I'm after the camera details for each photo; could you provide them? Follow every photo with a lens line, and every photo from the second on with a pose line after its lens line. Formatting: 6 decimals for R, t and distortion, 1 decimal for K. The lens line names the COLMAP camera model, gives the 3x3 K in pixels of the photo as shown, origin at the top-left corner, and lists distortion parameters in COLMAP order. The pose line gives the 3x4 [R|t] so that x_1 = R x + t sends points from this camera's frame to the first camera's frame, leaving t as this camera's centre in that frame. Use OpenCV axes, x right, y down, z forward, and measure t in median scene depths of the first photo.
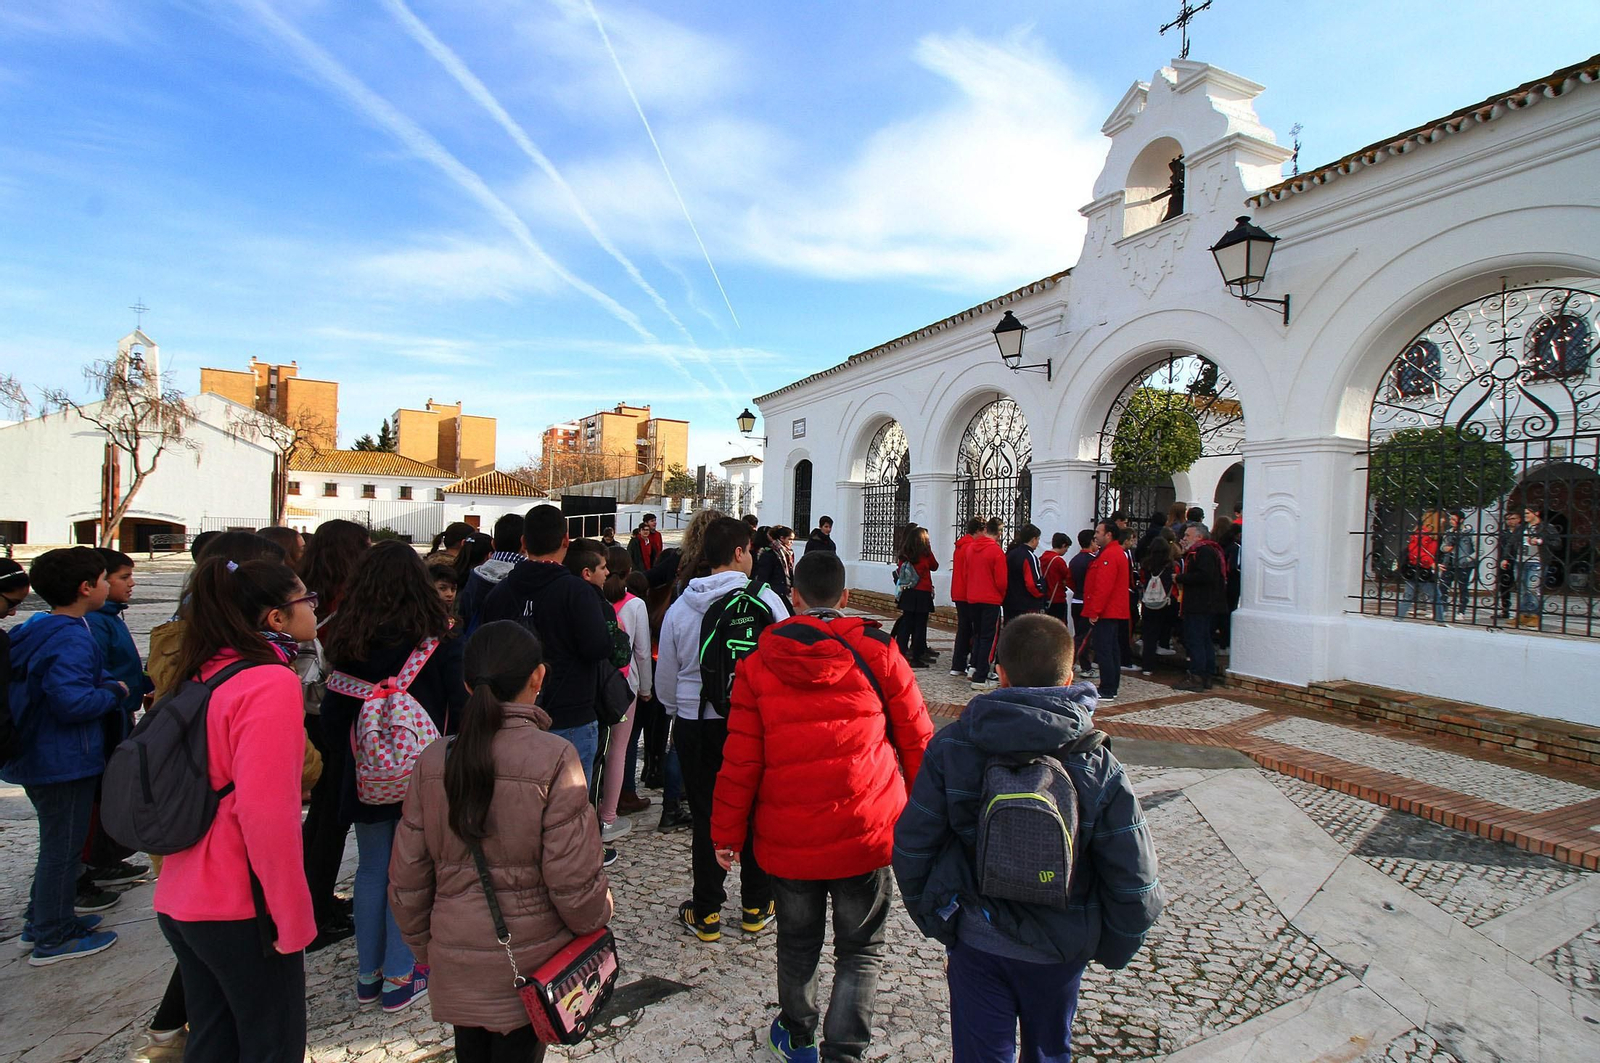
lens RADIAL K [[792.9, 0, 796.4], [0, 792.9, 536.9], [0, 0, 1]] dist [-0.001238, -0.000300]
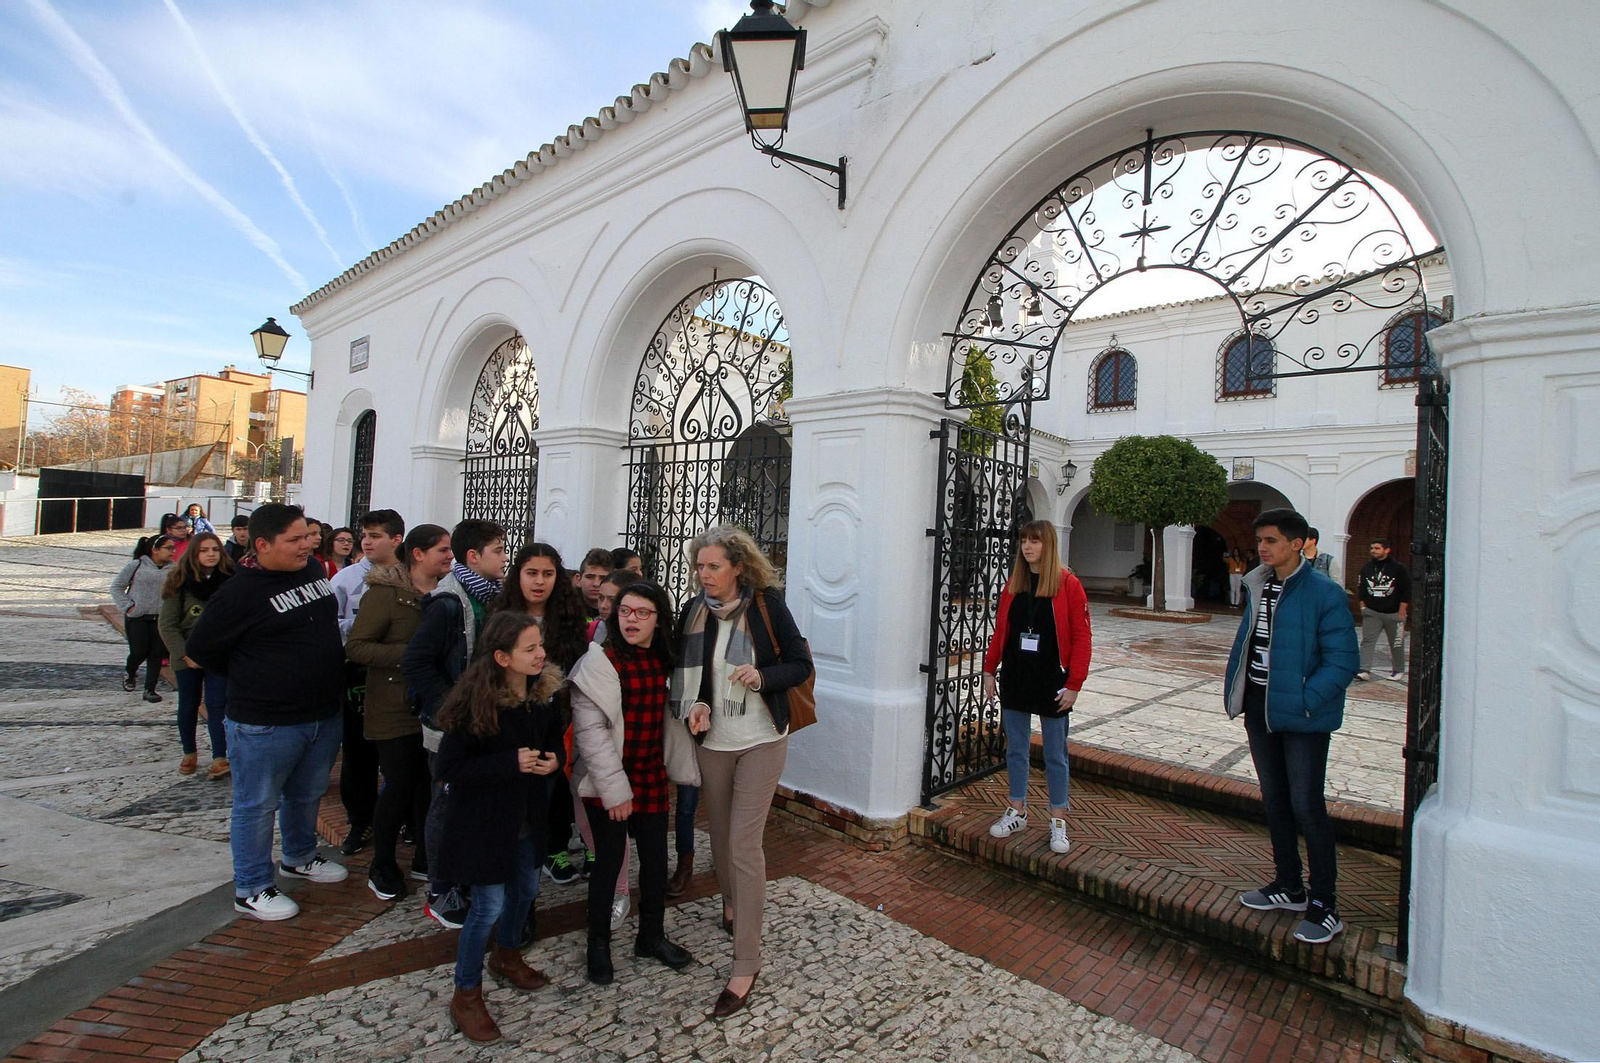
lens RADIAL K [[792.9, 0, 796.4], [0, 792.9, 536.9], [0, 0, 1]] dist [-0.001238, -0.000300]
pose [[0.923289, 0.024273, 0.383338, 0.107330], [-0.022522, 0.999705, -0.009056, -0.010150], [-0.383445, -0.000272, 0.923564, 0.486871]]
